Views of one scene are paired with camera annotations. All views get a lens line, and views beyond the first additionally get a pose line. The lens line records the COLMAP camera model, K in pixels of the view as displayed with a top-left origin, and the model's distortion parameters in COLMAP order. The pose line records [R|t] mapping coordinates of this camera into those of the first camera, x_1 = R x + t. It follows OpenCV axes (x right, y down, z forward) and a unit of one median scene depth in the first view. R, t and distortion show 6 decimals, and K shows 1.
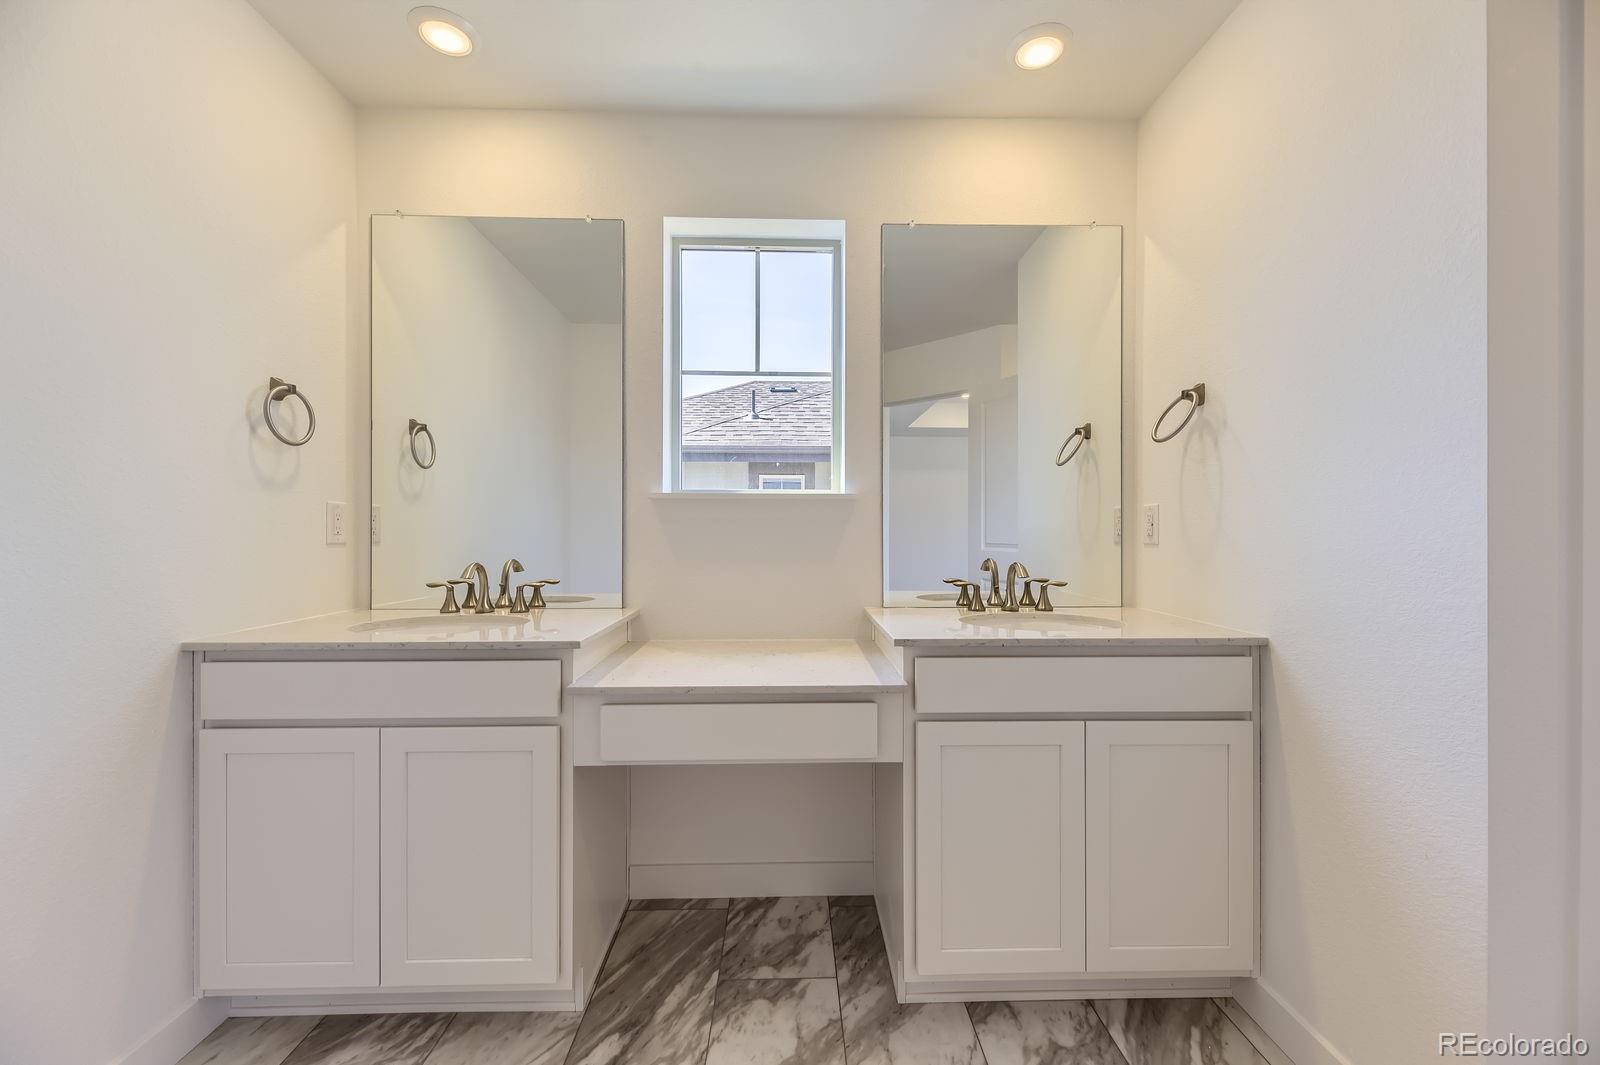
lens RADIAL K [[656.4, 0, 801.3], [0, 656.4, 529.8], [0, 0, 1]] dist [0.010084, -0.000587]
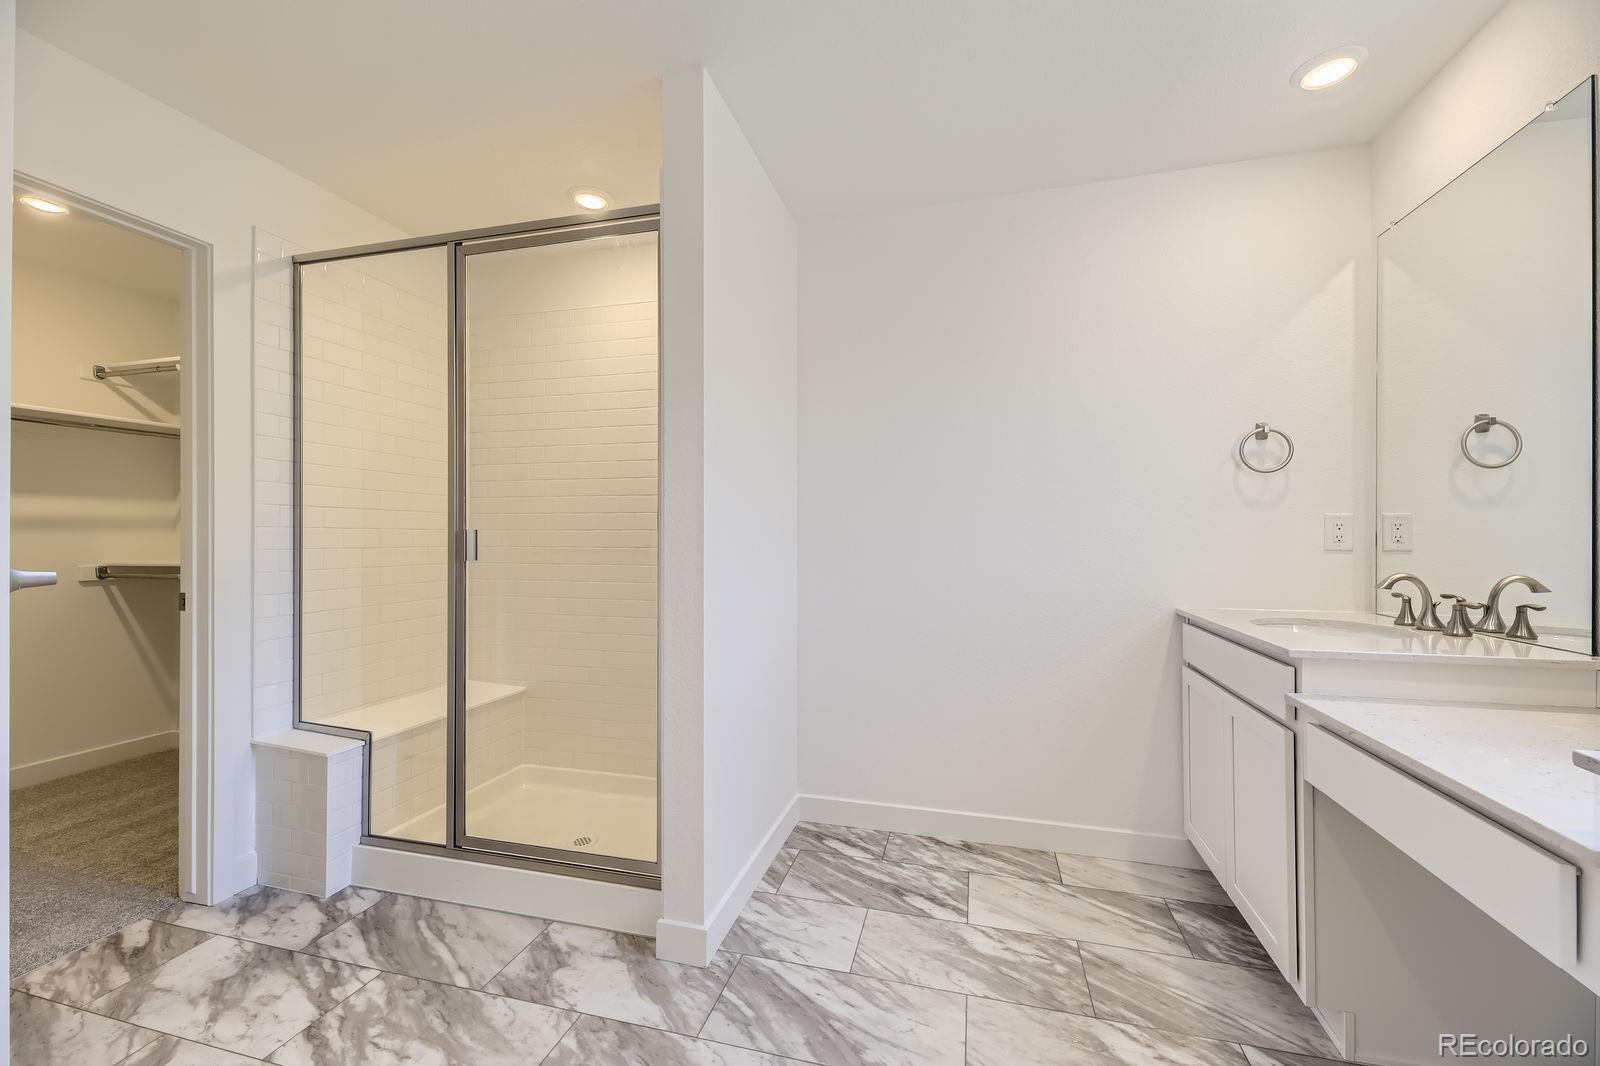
lens RADIAL K [[656.4, 0, 798.3], [0, 656.4, 530.9], [0, 0, 1]] dist [0.010084, -0.000587]
pose [[-0.292047, -0.008203, -0.956369, 0.724642], [0.003751, 0.999946, -0.009722, -0.005209], [0.956396, -0.006426, -0.292001, 0.499860]]
